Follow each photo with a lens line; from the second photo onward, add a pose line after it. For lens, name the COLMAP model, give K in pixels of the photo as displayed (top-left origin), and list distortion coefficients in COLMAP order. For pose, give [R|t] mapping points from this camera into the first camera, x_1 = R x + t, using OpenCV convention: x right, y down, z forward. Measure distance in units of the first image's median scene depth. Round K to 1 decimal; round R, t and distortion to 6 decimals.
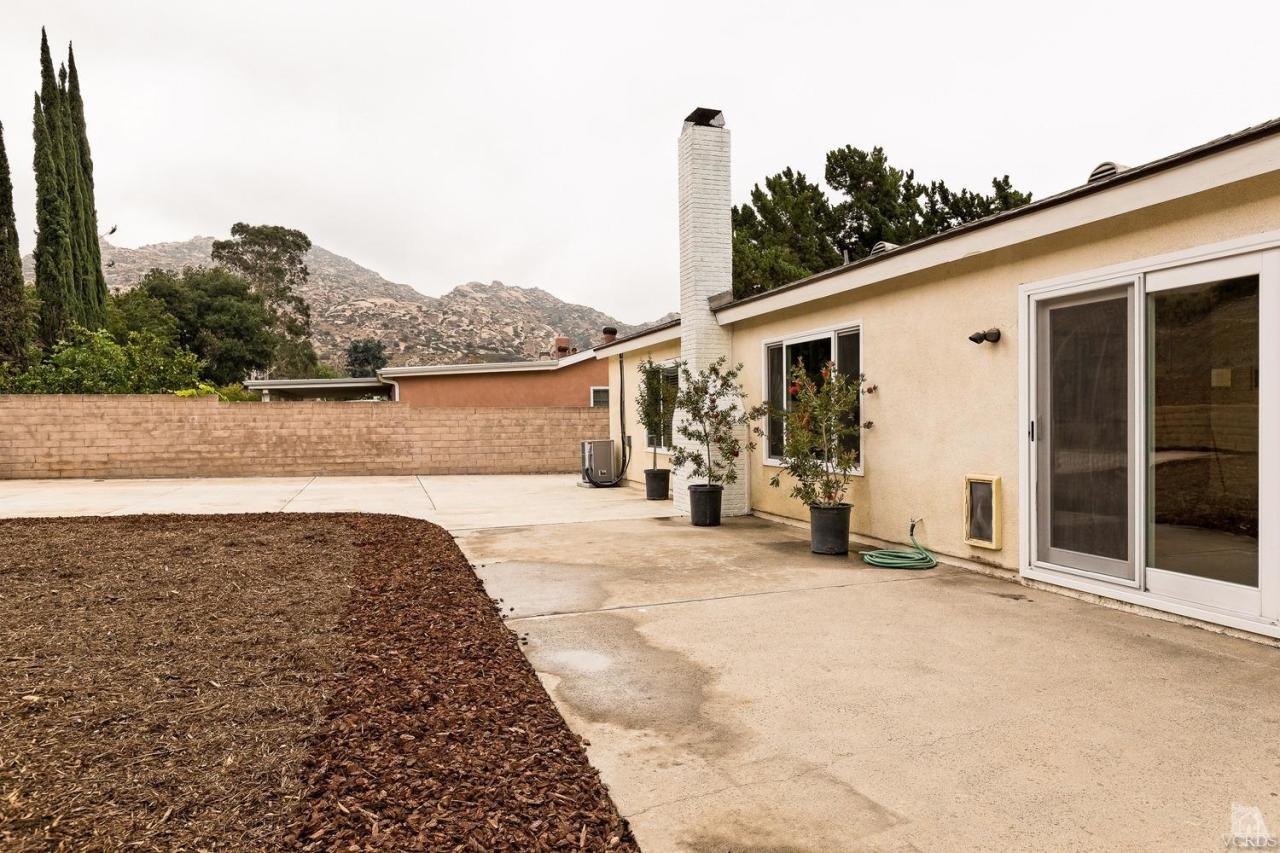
lens RADIAL K [[819.1, 0, 643.5], [0, 819.1, 422.9], [0, 0, 1]] dist [-0.003725, -0.000686]
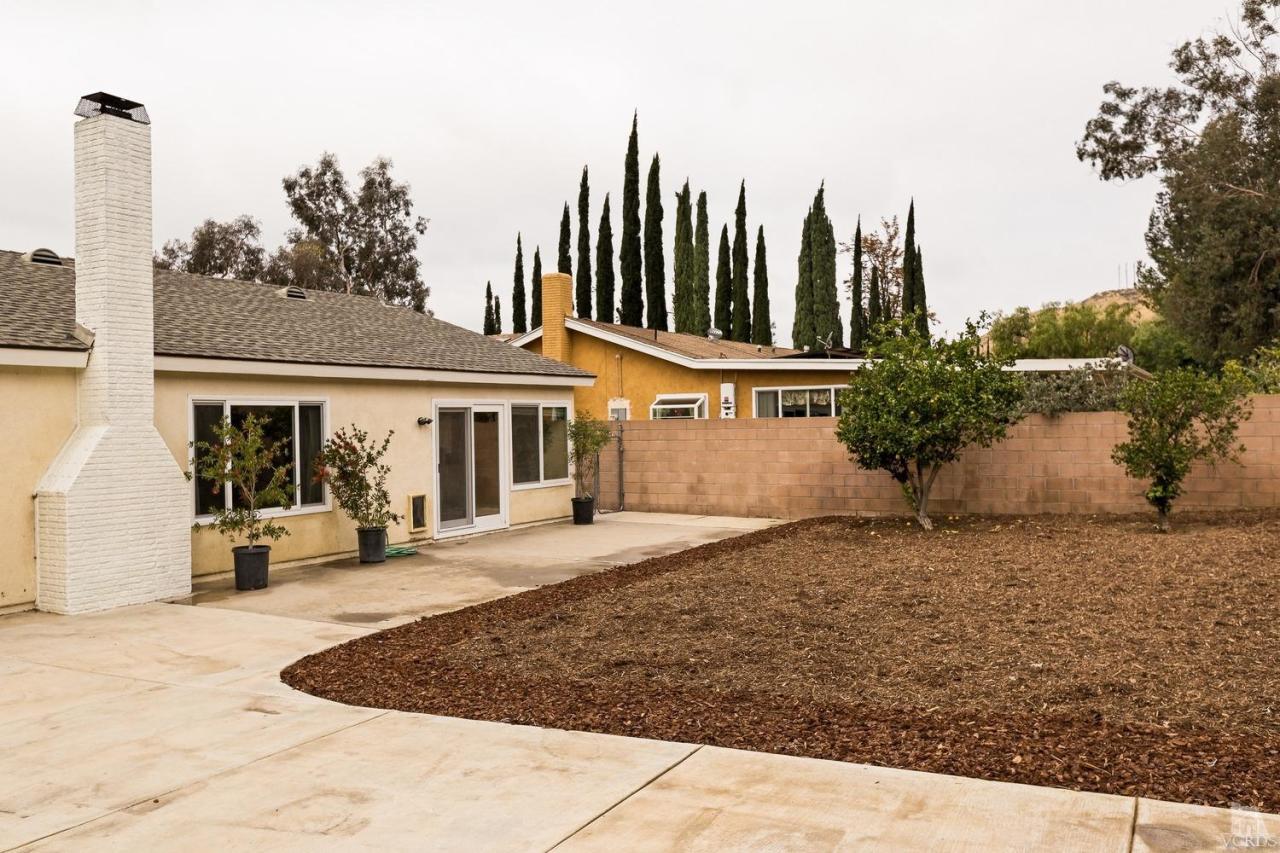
lens RADIAL K [[1049.1, 0, 639.8], [0, 1049.1, 427.3], [0, 0, 1]] dist [-0.006268, 0.001621]
pose [[-0.675031, 0.009135, 0.737733, -0.586270], [0.020687, 0.999765, 0.006549, -0.032420], [-0.737500, 0.019683, -0.675061, 0.765200]]
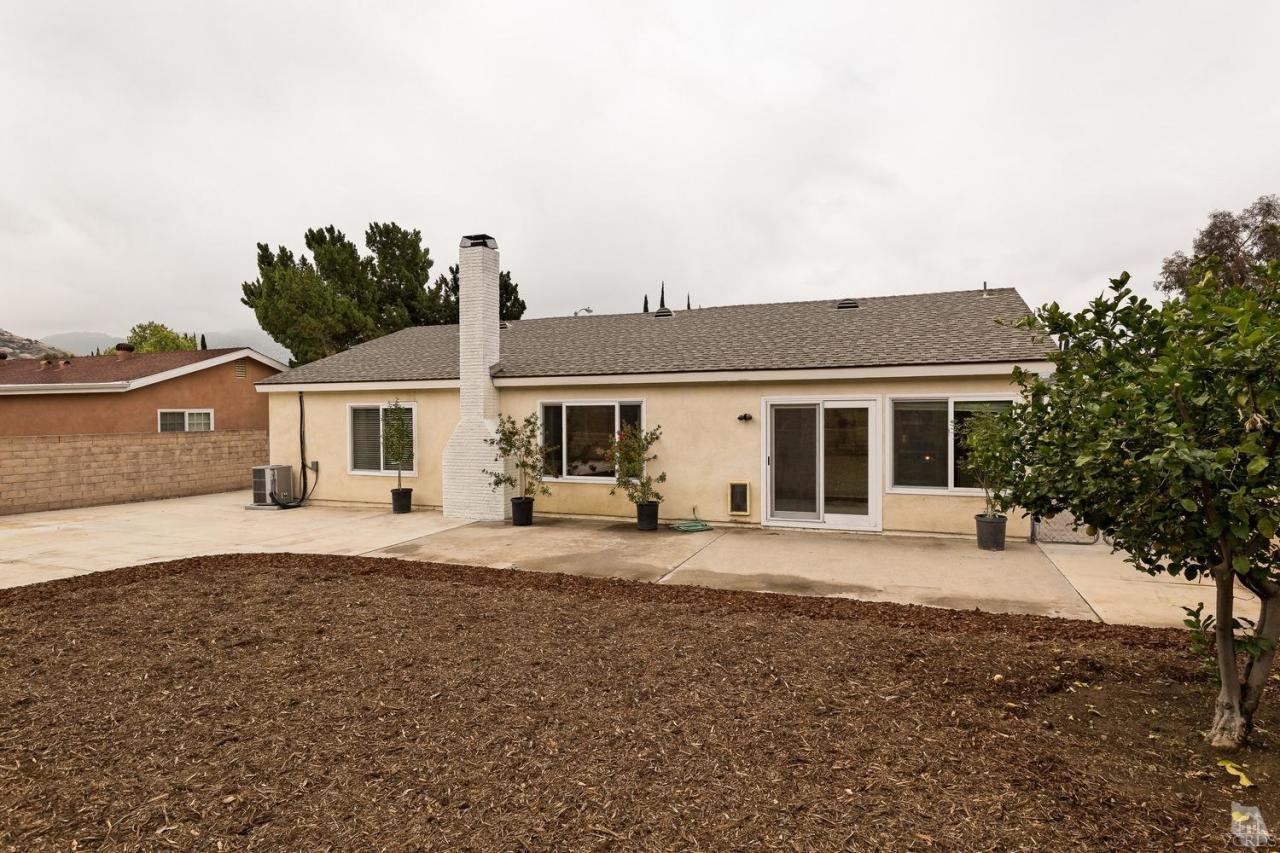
lens RADIAL K [[683.9, 0, 647.4], [0, 683.9, 414.3], [0, 0, 1]] dist [0.000890, 0.002042]
pose [[0.638348, 0.001881, 0.769746, -0.380196], [0.005358, 0.999962, -0.006887, -0.034256], [-0.769729, 0.008520, 0.638314, 0.012378]]
